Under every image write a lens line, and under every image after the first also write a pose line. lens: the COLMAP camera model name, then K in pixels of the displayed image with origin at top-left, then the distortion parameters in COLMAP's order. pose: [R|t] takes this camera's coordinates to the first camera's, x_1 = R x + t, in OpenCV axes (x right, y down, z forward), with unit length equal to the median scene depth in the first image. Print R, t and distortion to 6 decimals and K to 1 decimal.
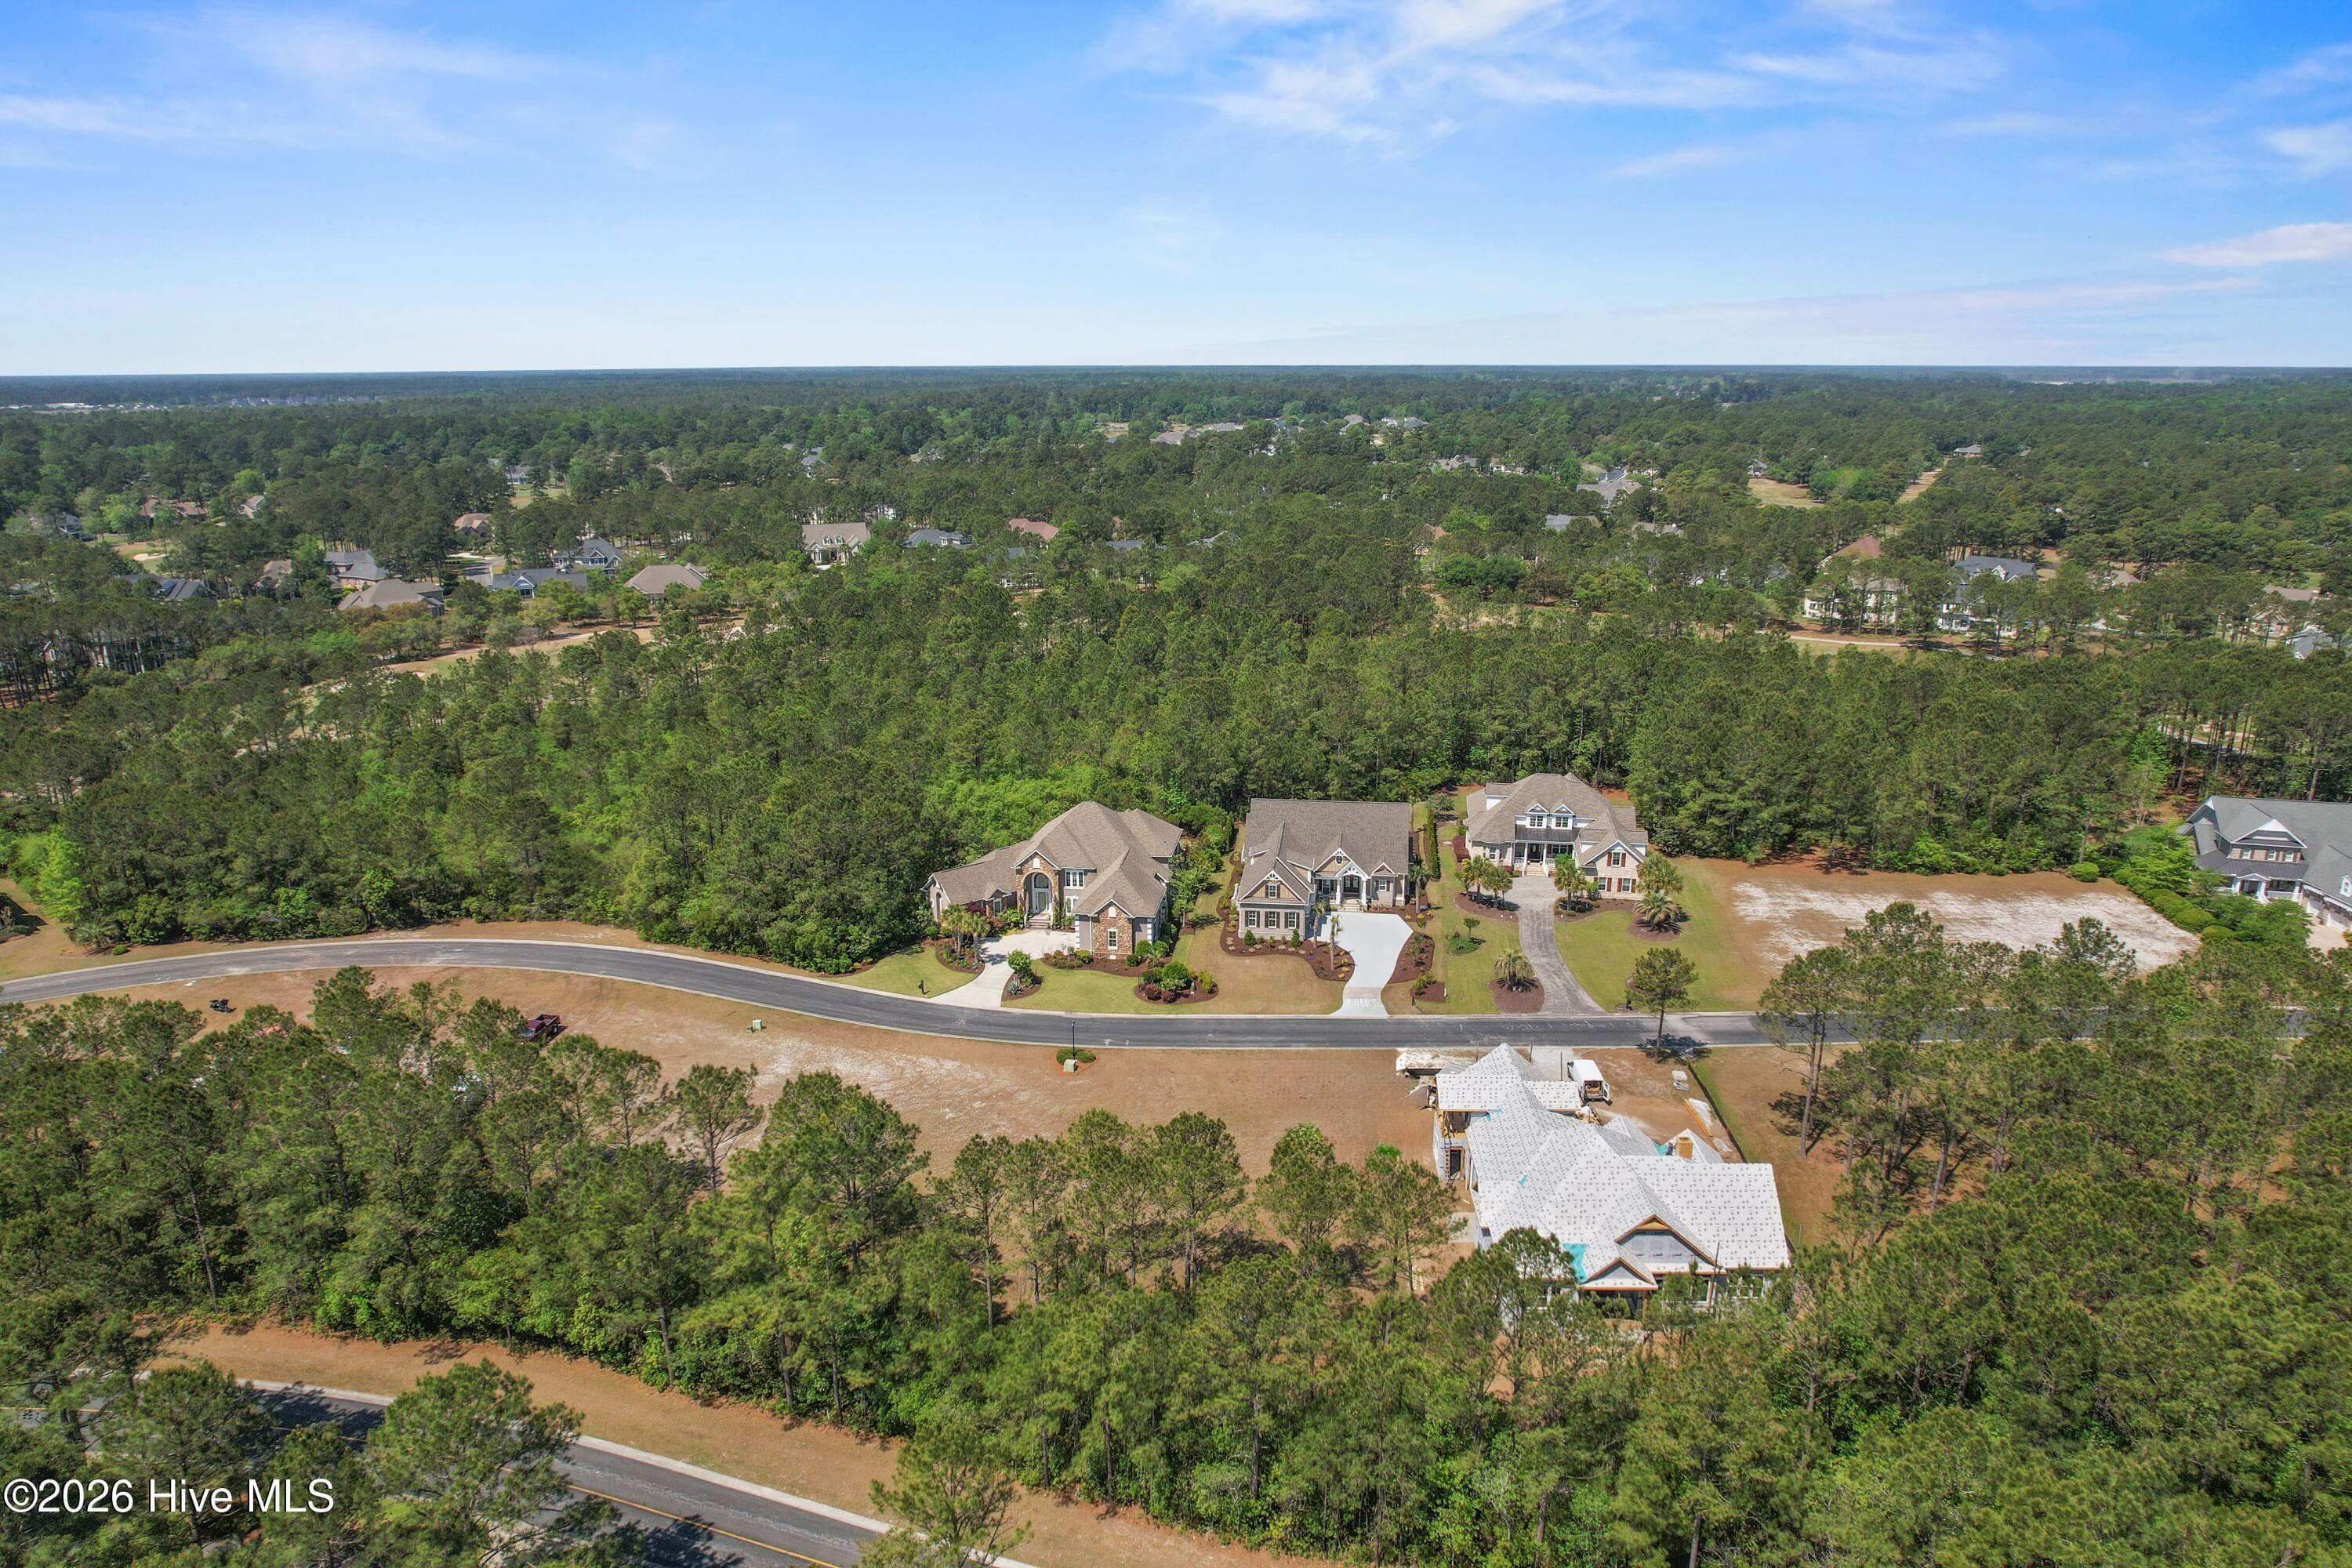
lens RADIAL K [[1504.4, 0, 1165.4], [0, 1504.4, 781.4], [0, 0, 1]] dist [-0.057911, 0.041343]
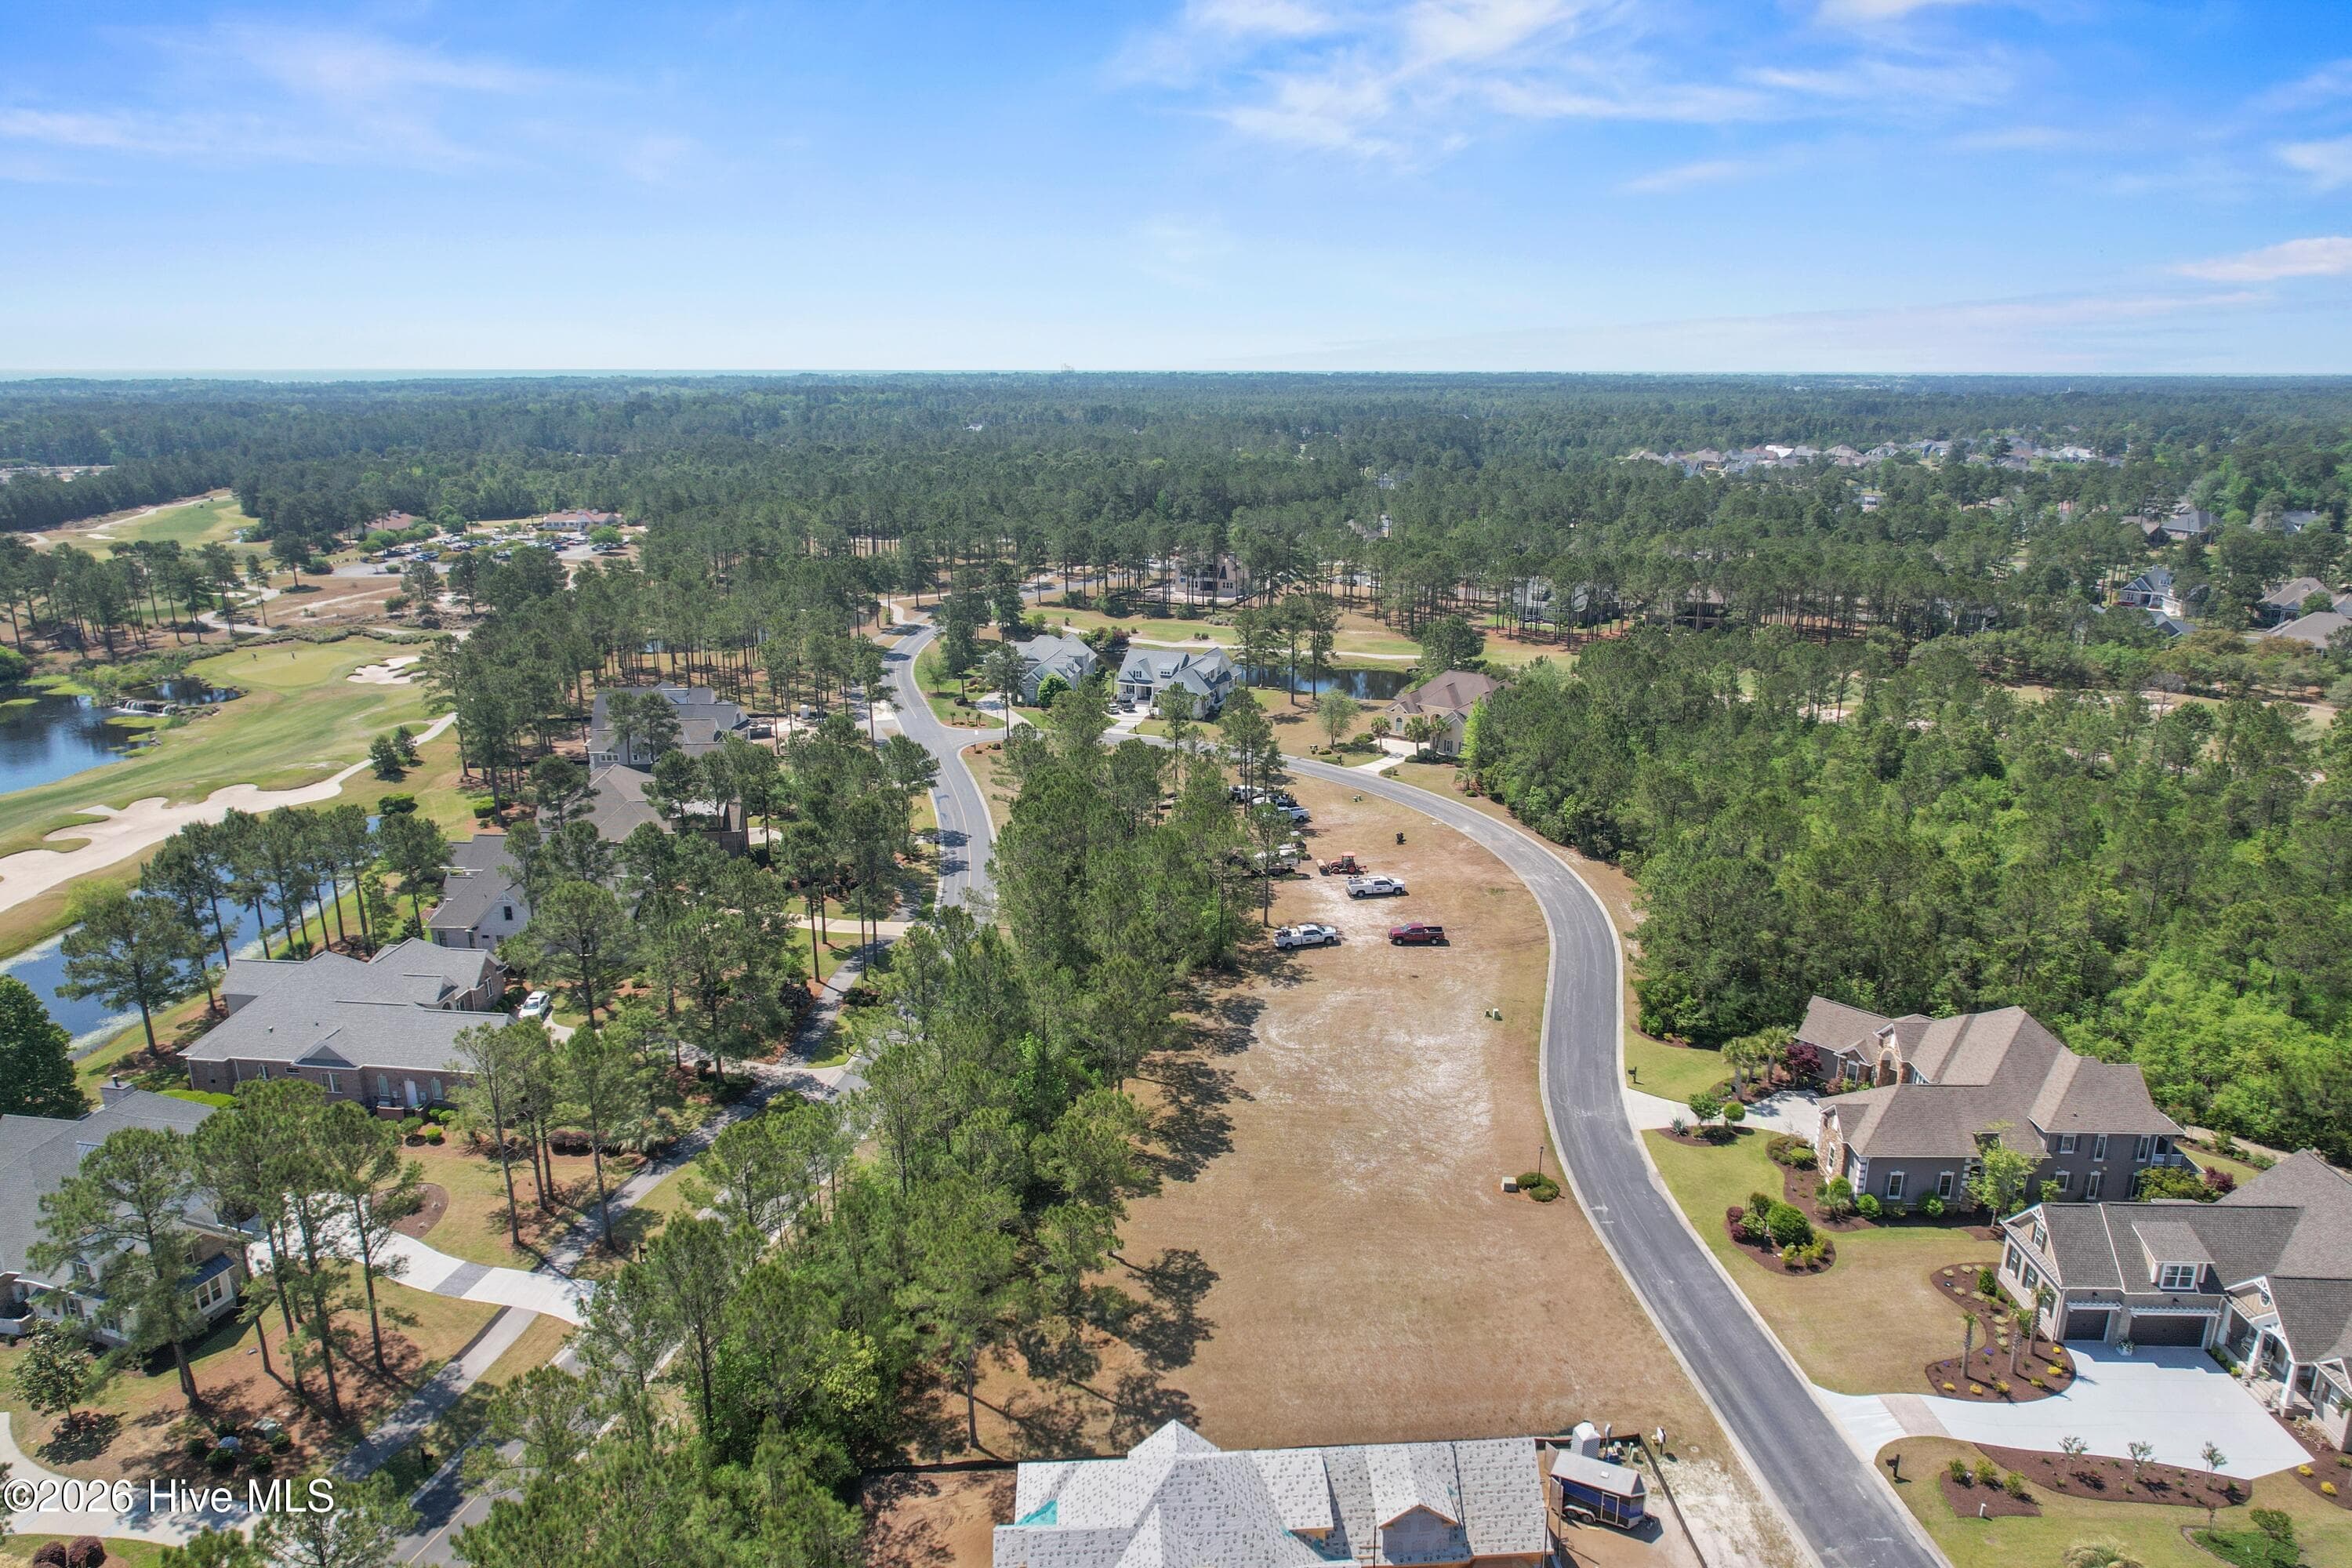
lens RADIAL K [[1504.4, 0, 1183.0], [0, 1504.4, 769.3], [0, 0, 1]] dist [-0.057911, 0.041343]
pose [[0.106051, 0.269752, -0.957072, 0.555596], [-0.272649, 0.933500, 0.232897, -0.150302], [0.956251, 0.236246, 0.172547, 0.506713]]
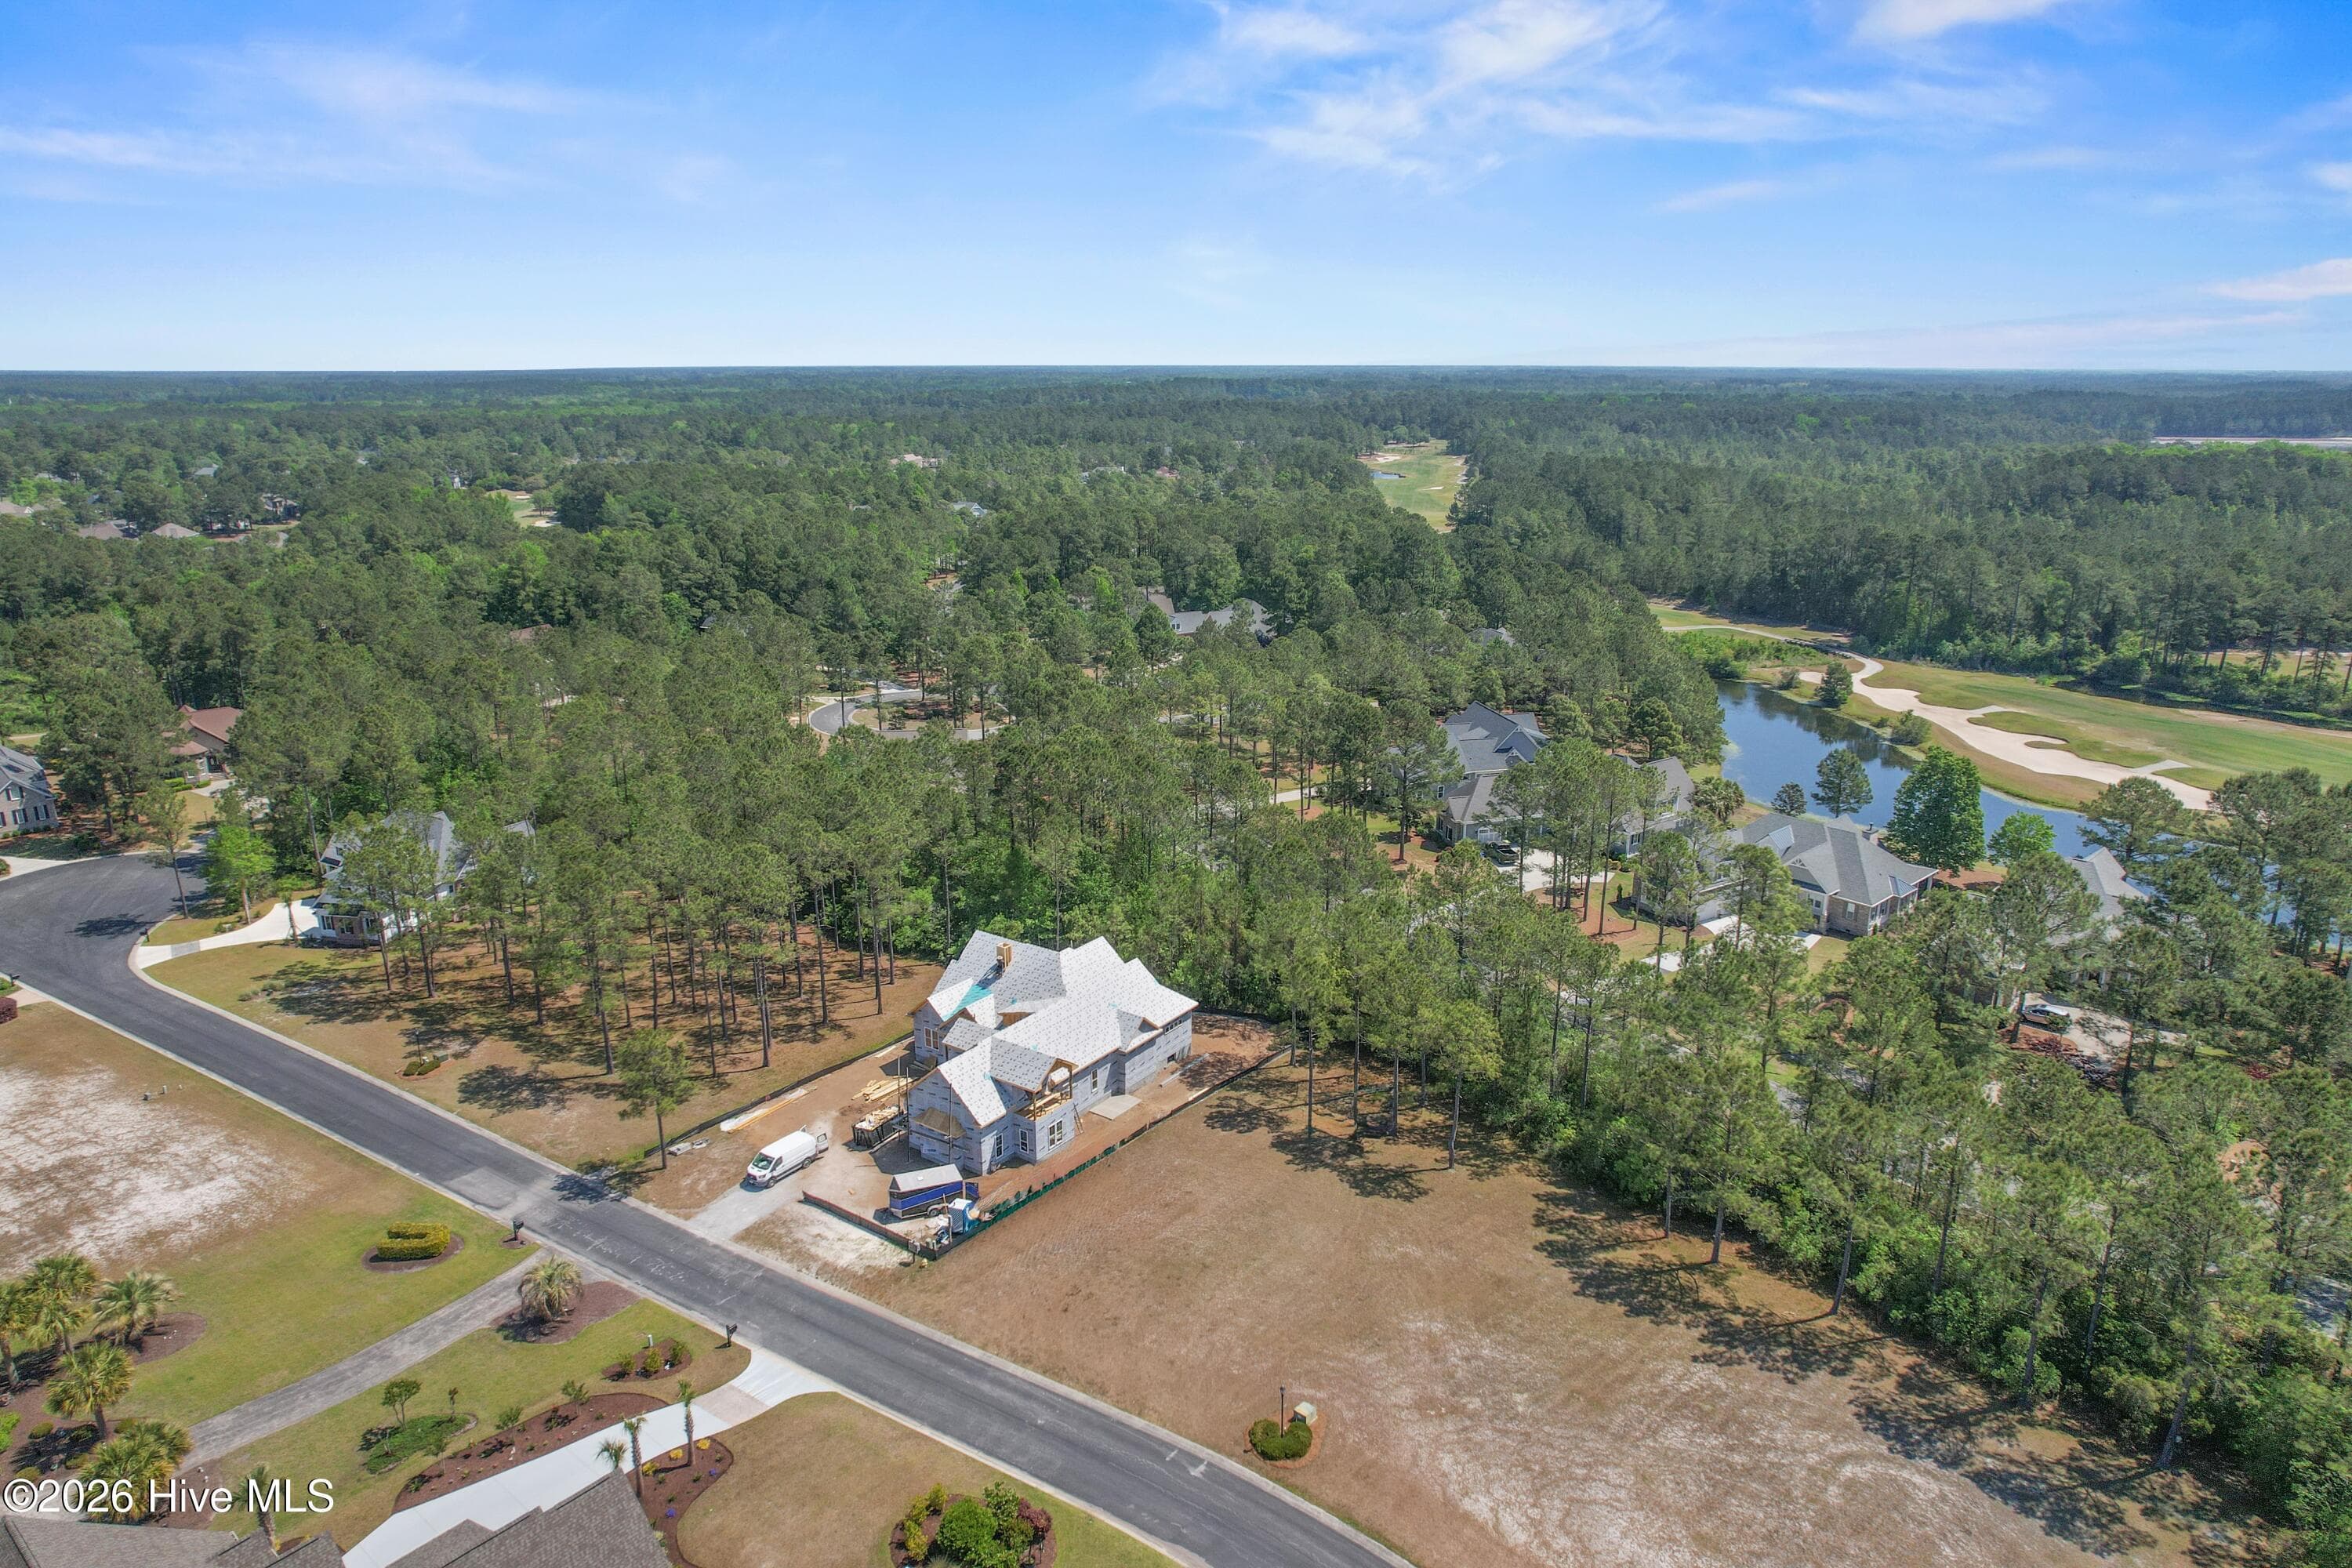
lens RADIAL K [[1504.4, 0, 1193.6], [0, 1504.4, 787.5], [0, 0, 1]] dist [-0.057911, 0.041343]
pose [[-0.844265, -0.143465, 0.516366, -0.252982], [0.150533, 0.861232, 0.485406, -0.283523], [-0.514350, 0.487541, -0.705512, 1.098004]]
